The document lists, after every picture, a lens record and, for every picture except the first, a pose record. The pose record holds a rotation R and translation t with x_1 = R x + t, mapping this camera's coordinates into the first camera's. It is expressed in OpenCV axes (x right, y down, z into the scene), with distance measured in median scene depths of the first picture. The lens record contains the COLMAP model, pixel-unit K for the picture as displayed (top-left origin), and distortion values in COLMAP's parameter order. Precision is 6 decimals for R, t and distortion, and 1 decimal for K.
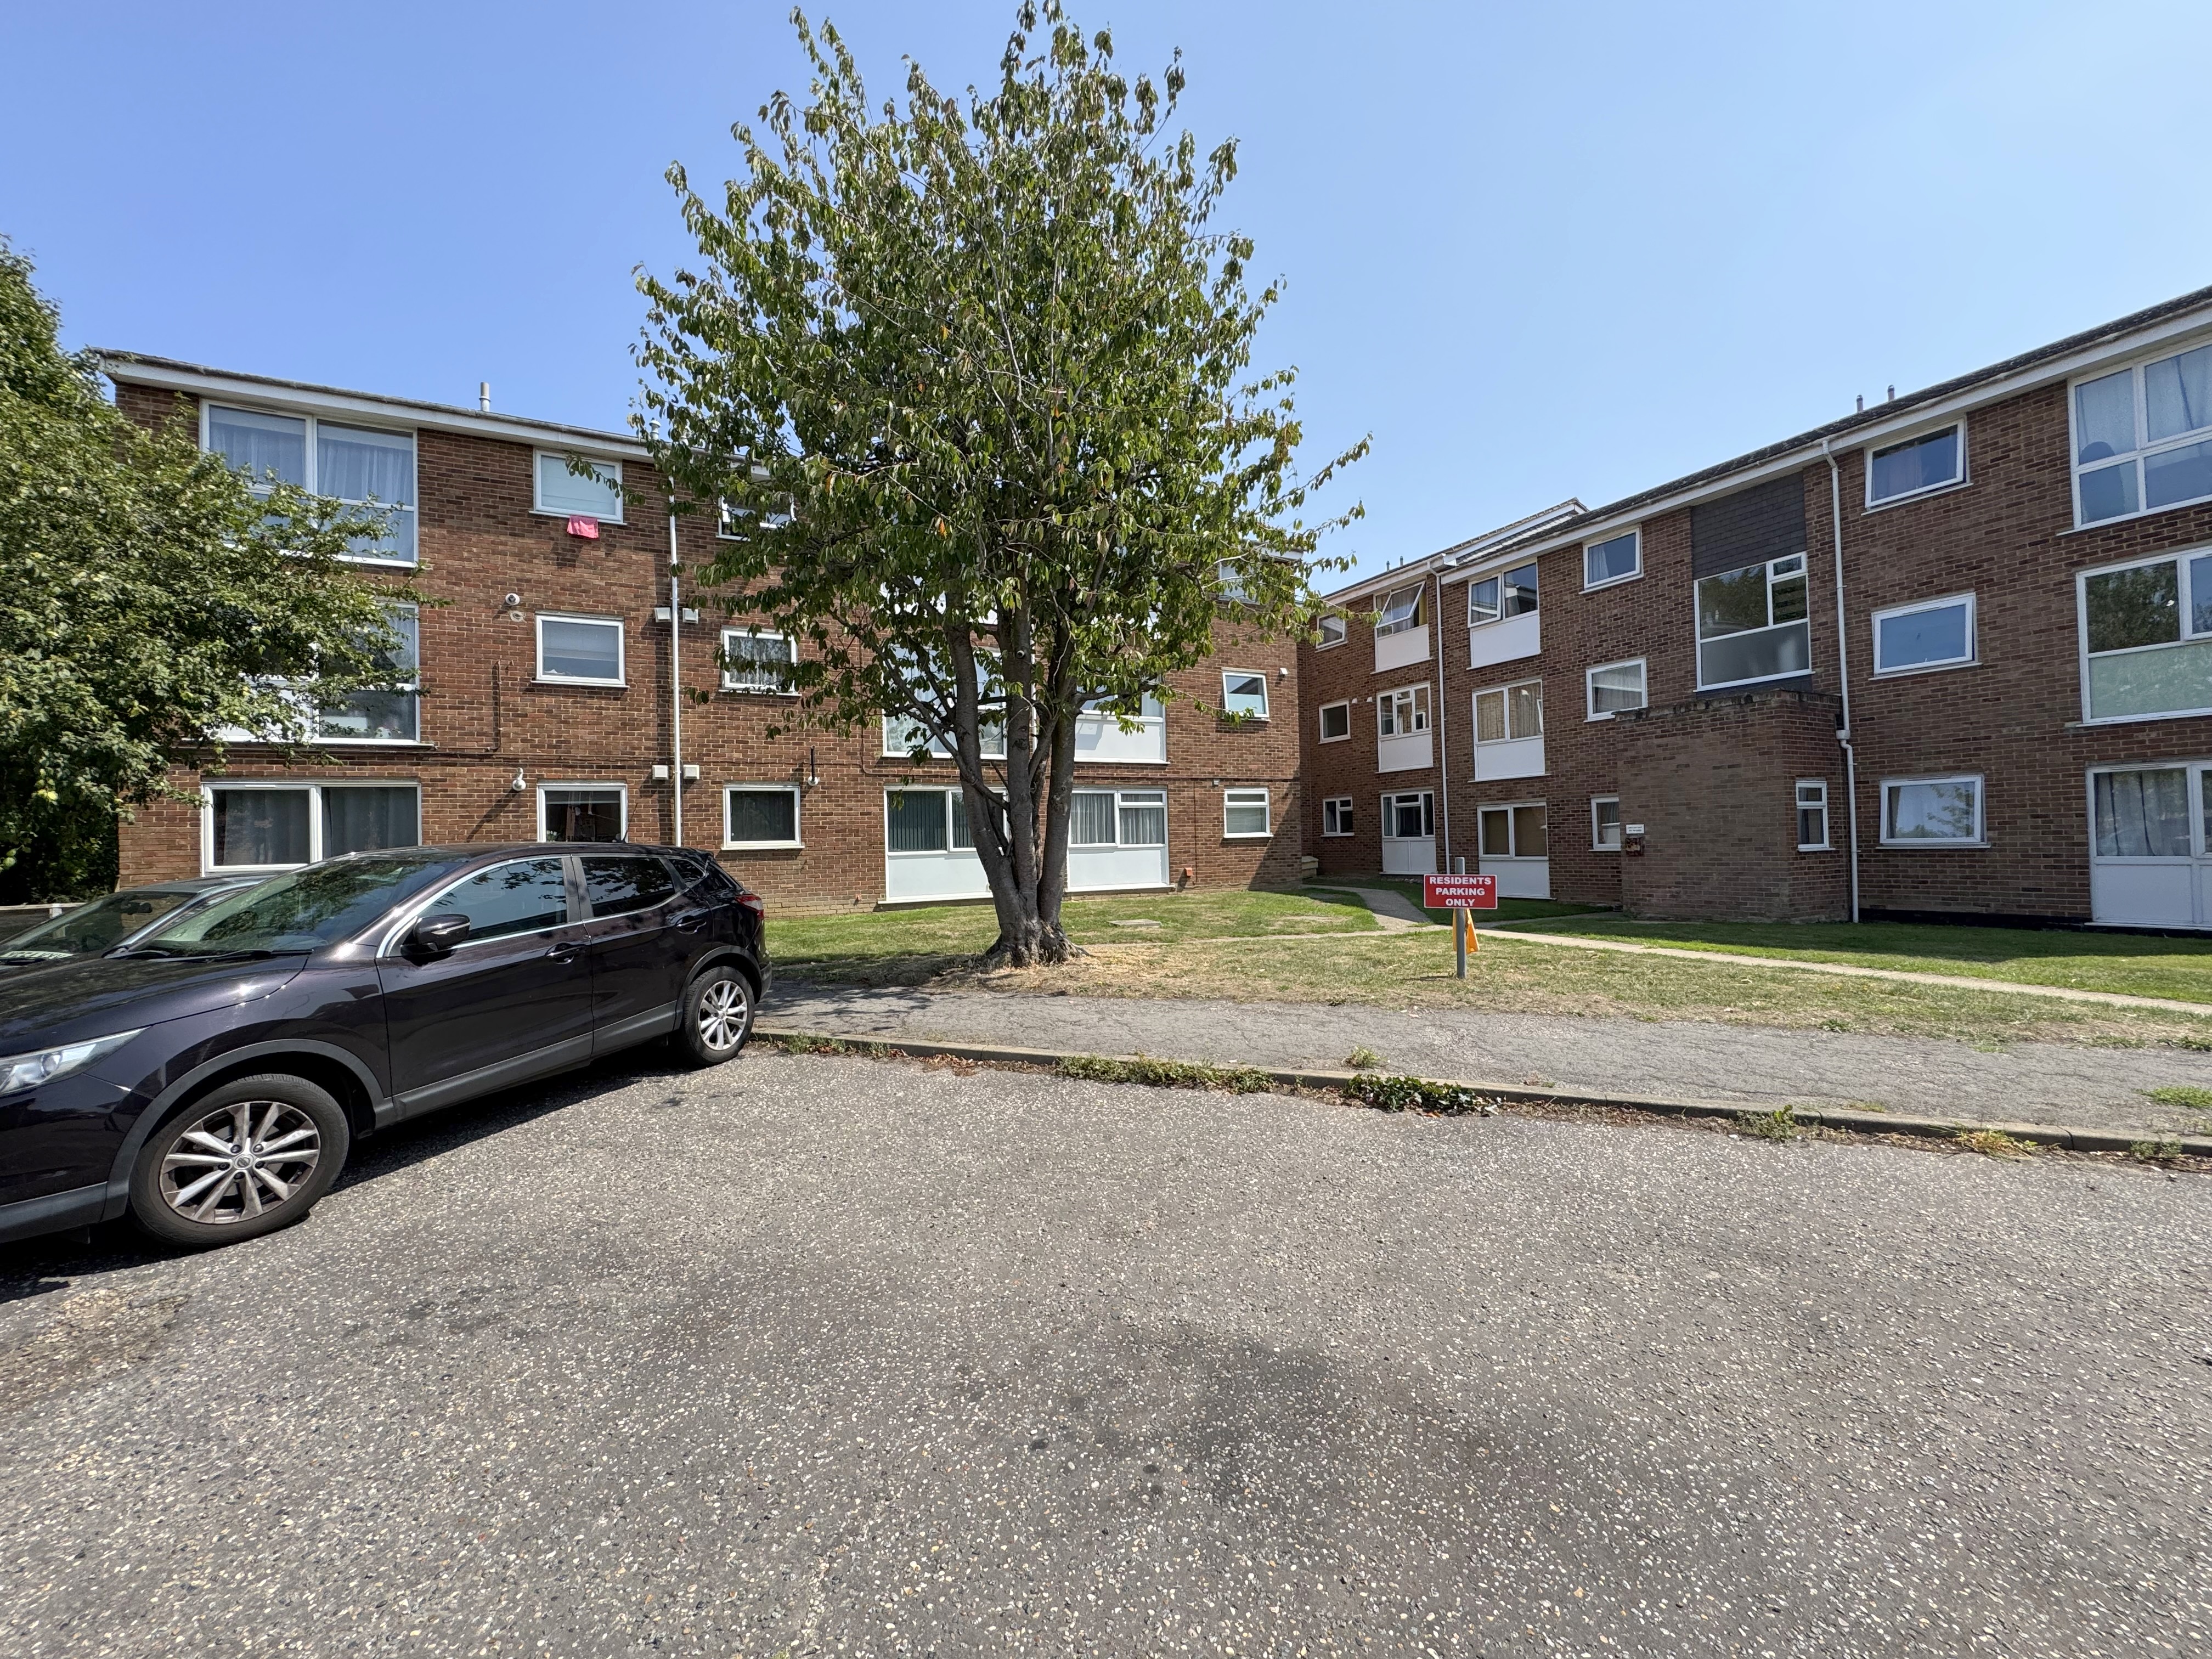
lens RADIAL K [[884.2, 0, 1103.2], [0, 884.2, 827.1], [0, 0, 1]] dist [-0.003362, 0.000434]
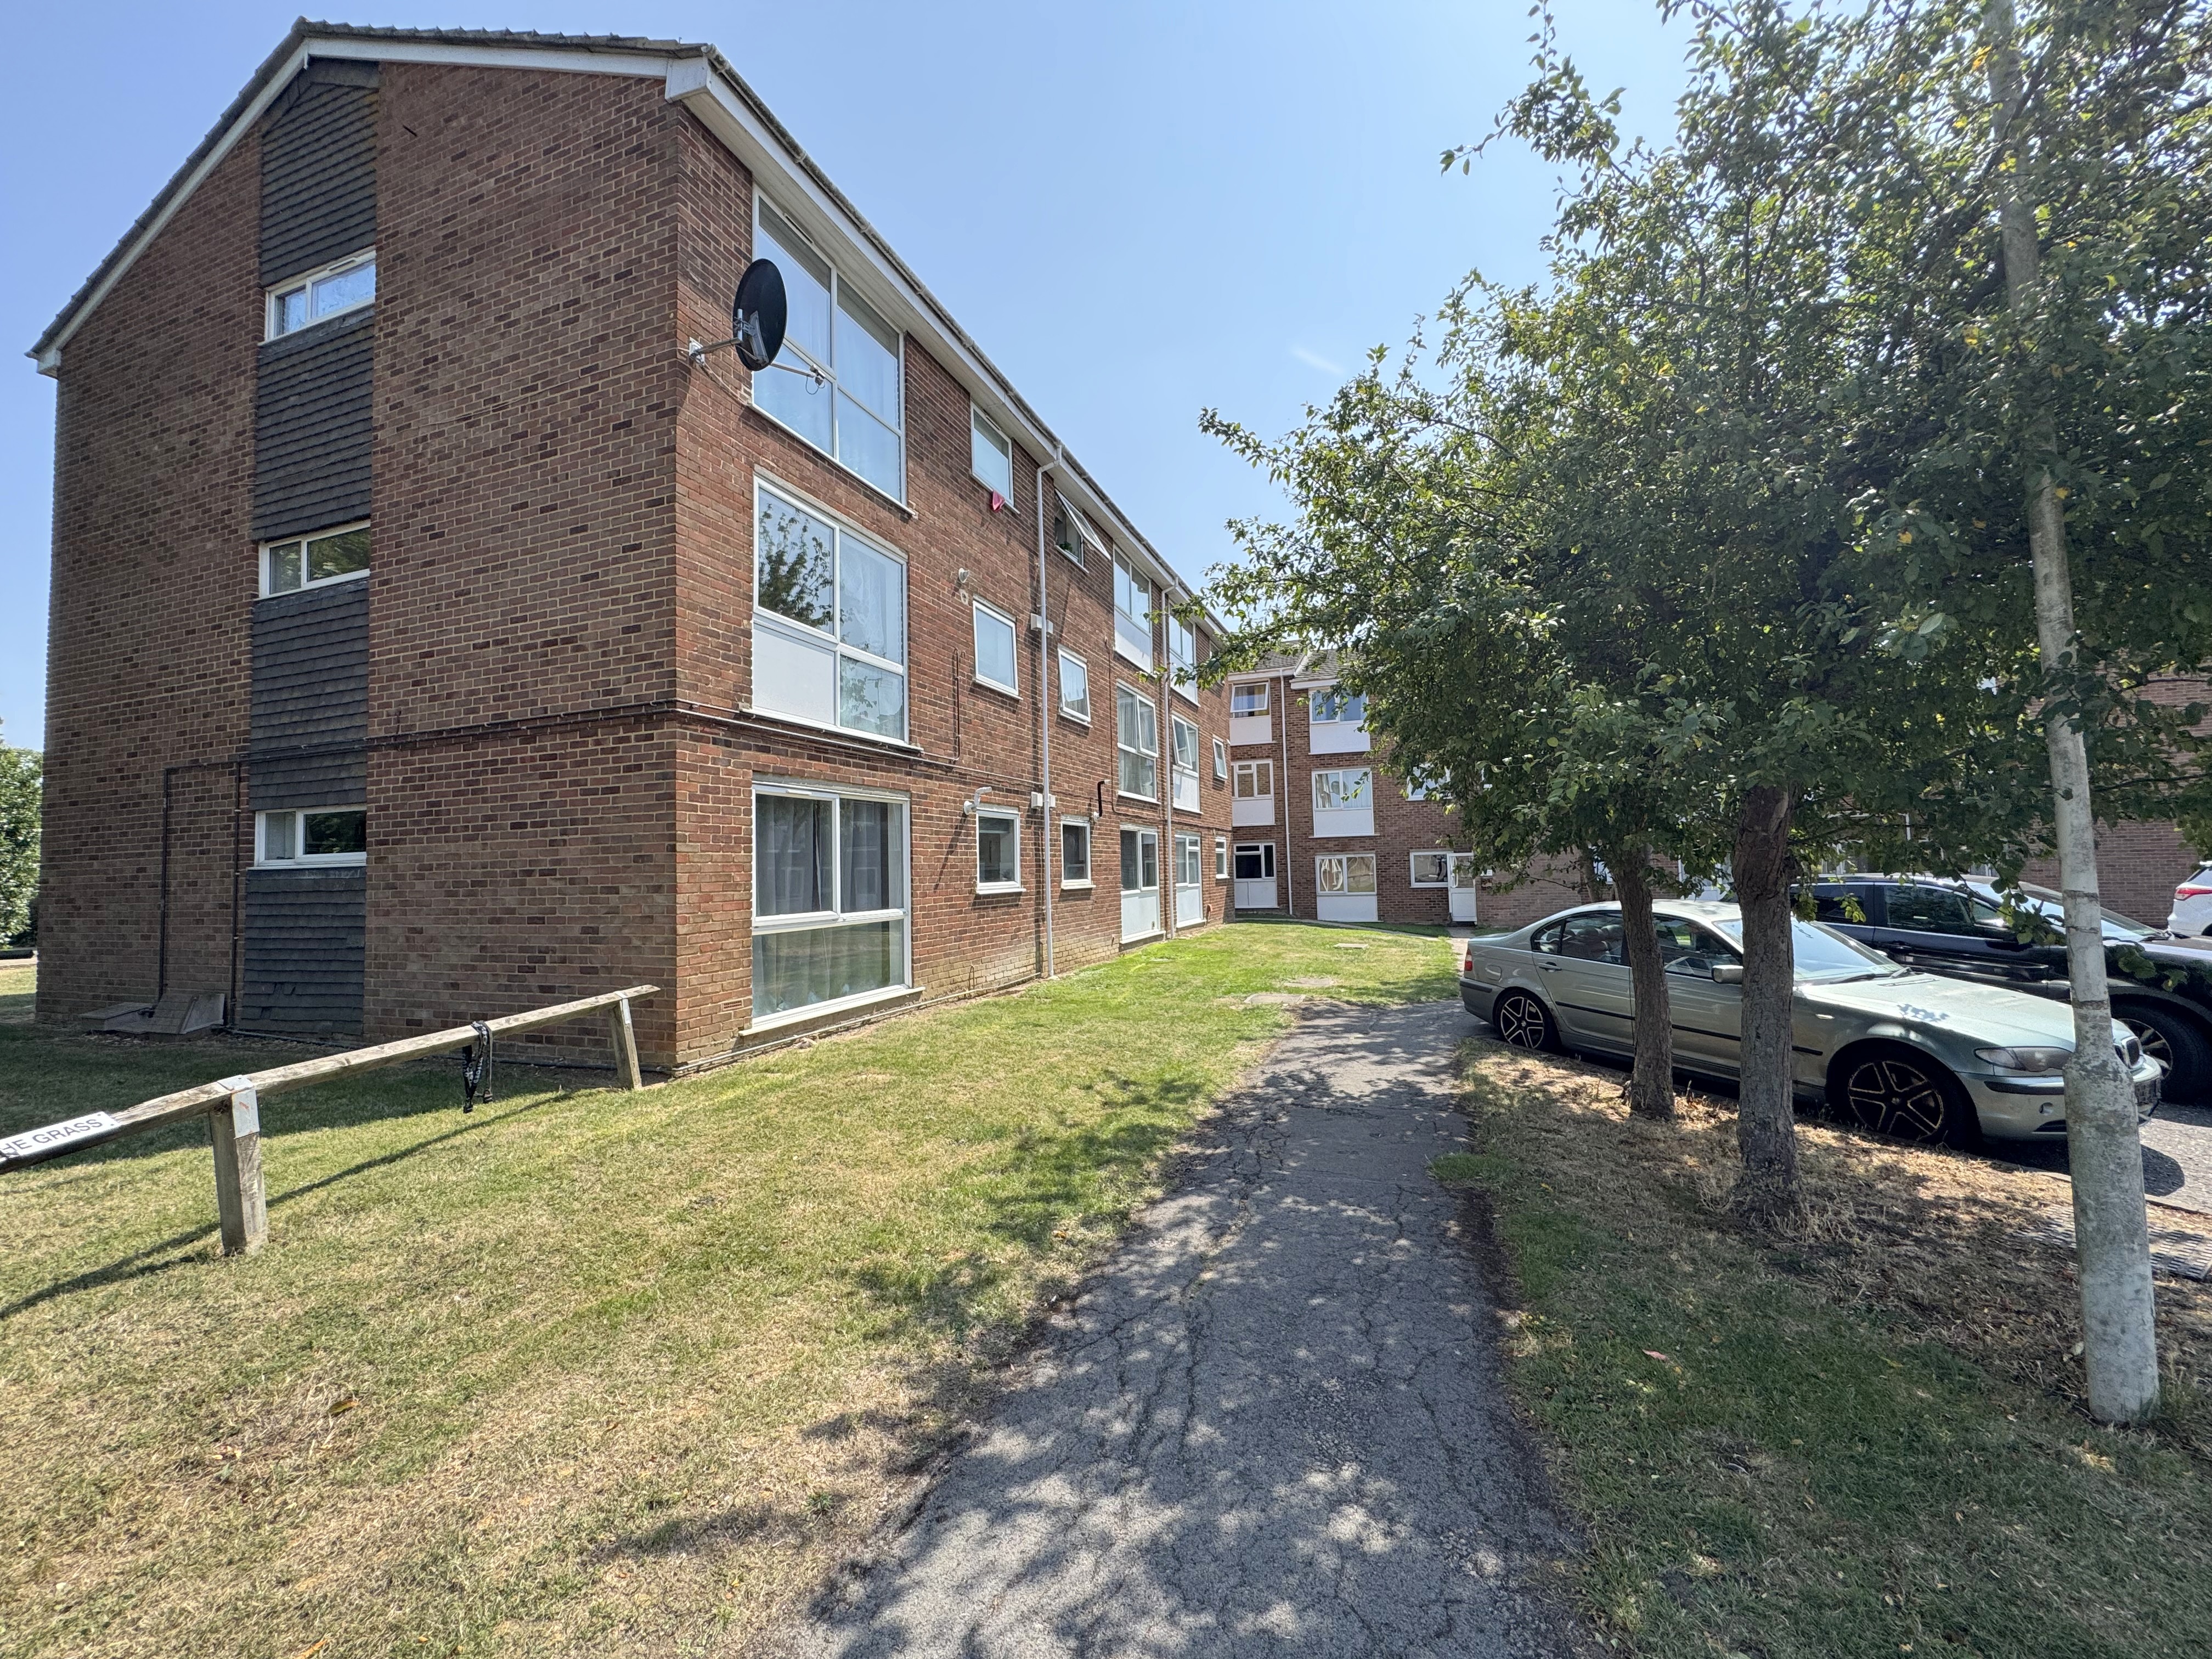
lens RADIAL K [[884.2, 0, 1103.2], [0, 884.2, 827.1], [0, 0, 1]] dist [-0.003362, 0.000434]
pose [[0.739128, 0.040717, 0.672333, -0.814910], [-0.006027, 0.998531, -0.053846, 0.008701], [-0.673538, 0.035747, 0.738288, 0.243686]]
